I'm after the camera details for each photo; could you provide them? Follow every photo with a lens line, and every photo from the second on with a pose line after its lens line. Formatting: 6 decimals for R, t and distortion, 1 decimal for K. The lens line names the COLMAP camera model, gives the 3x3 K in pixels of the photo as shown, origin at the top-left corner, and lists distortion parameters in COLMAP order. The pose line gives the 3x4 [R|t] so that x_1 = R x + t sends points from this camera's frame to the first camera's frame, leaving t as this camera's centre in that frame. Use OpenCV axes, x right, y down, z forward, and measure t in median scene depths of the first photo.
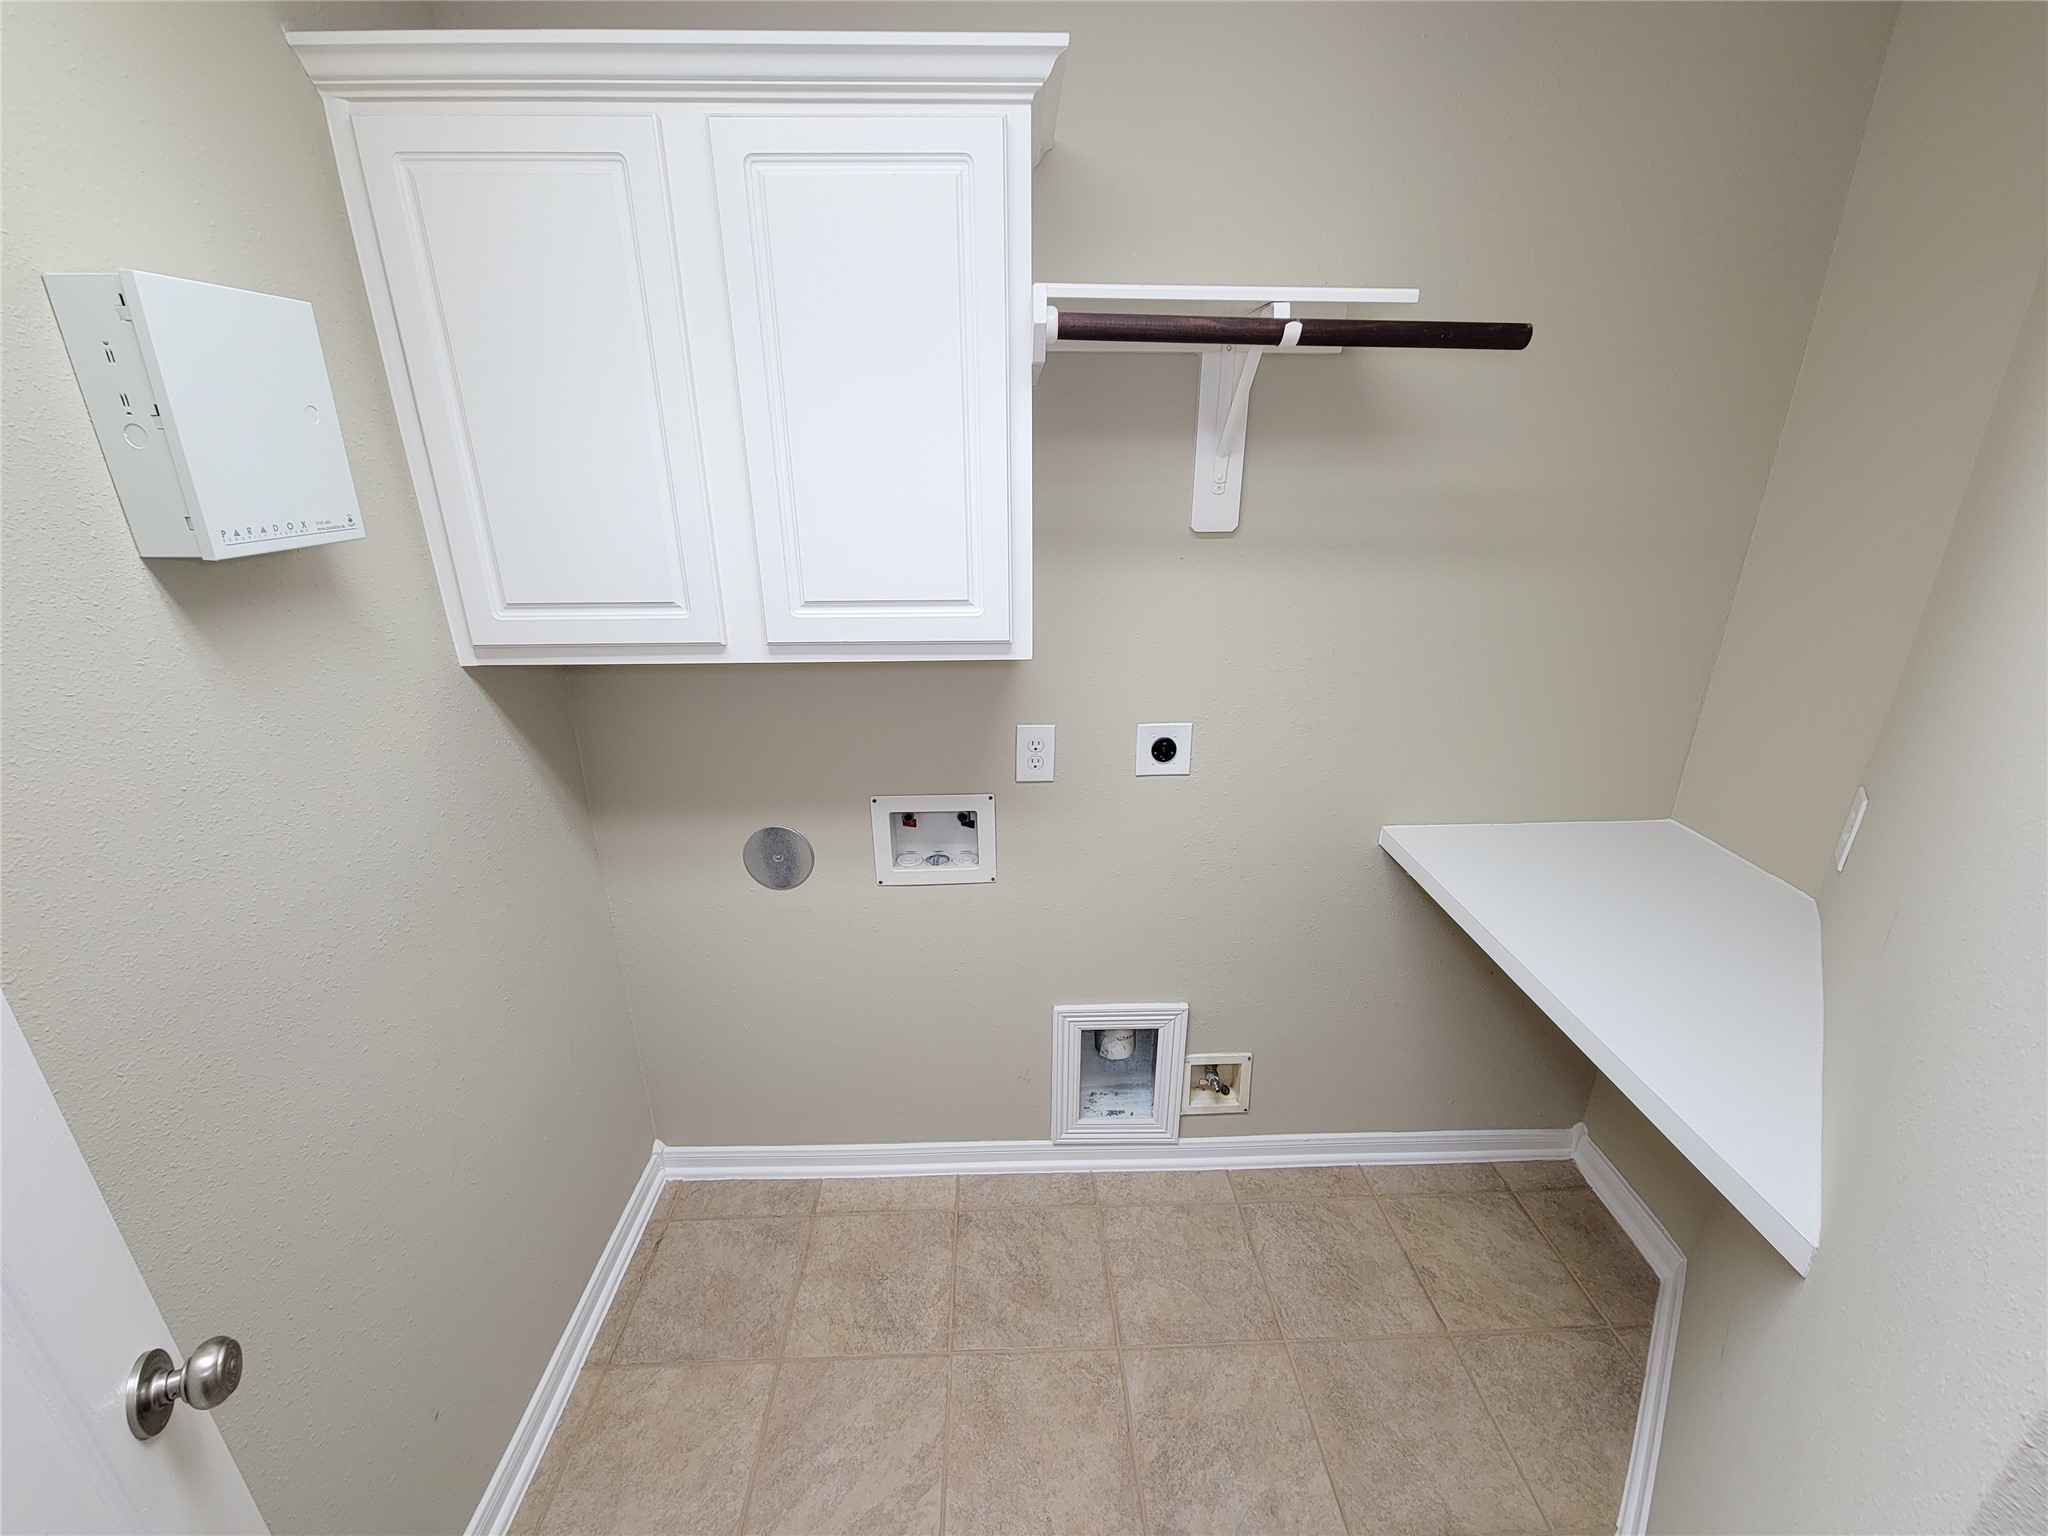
lens RADIAL K [[833.7, 0, 1037.4], [0, 833.7, 761.0], [0, 0, 1]] dist [0.001756, -0.002820]
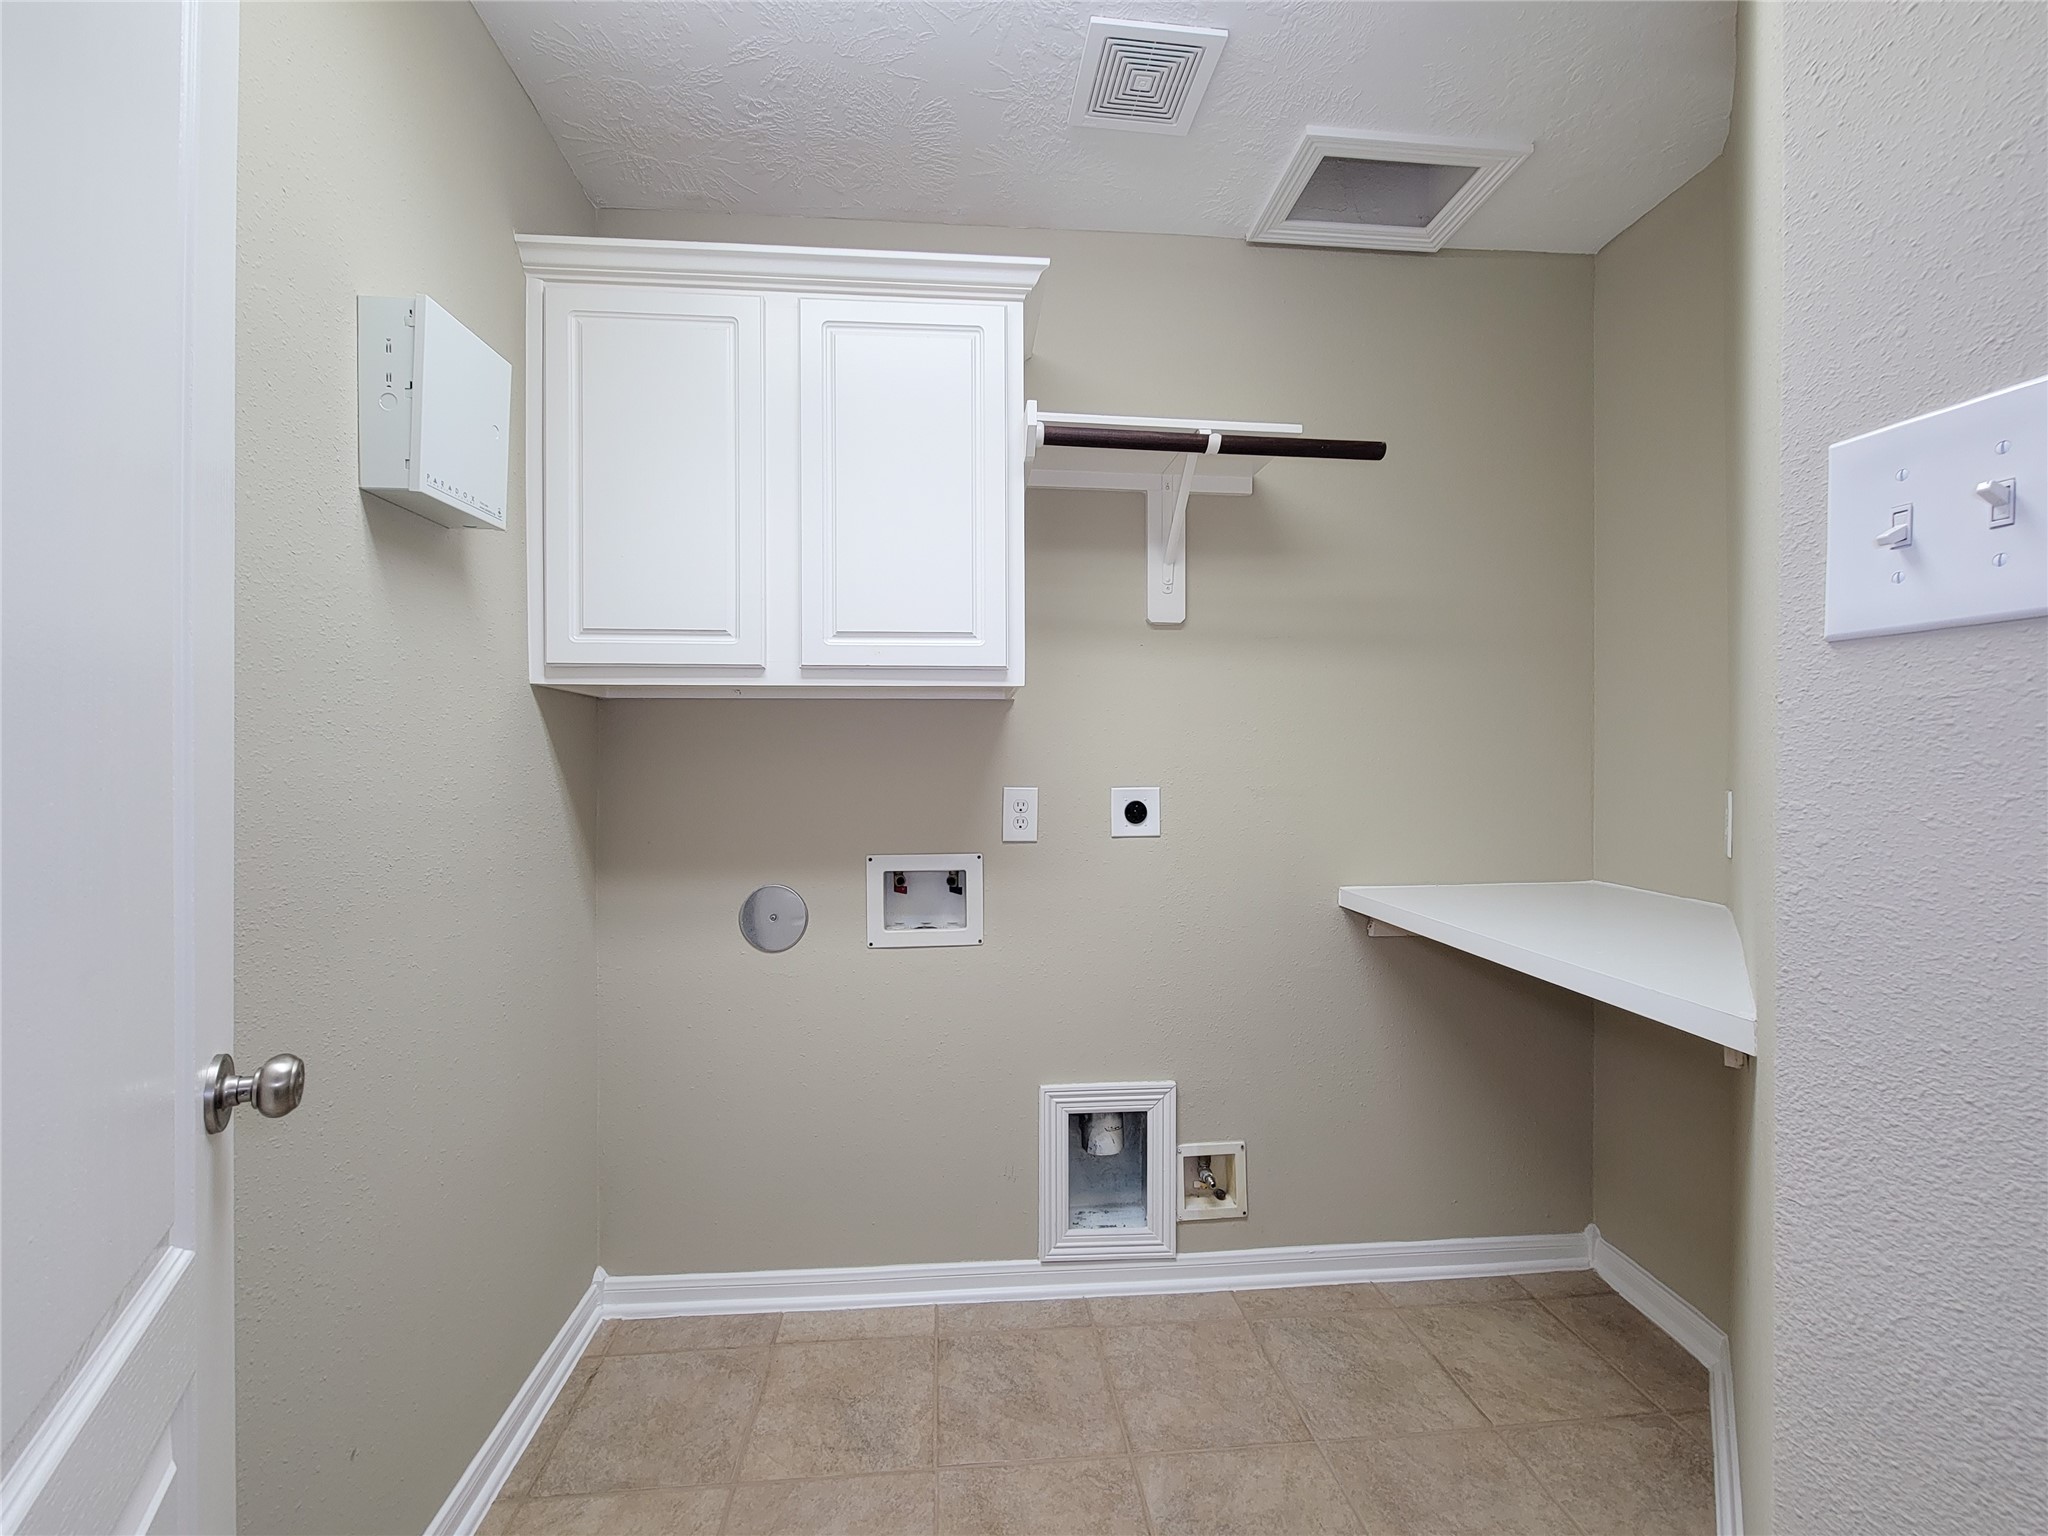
lens RADIAL K [[847.3, 0, 1028.7], [0, 847.3, 762.9], [0, 0, 1]] dist [0.002831, -0.002947]
pose [[0.998456, -0.001900, 0.055518, -0.053634], [0.021052, 0.937811, -0.346508, 0.316156], [-0.051407, 0.347142, 0.936403, -0.071232]]
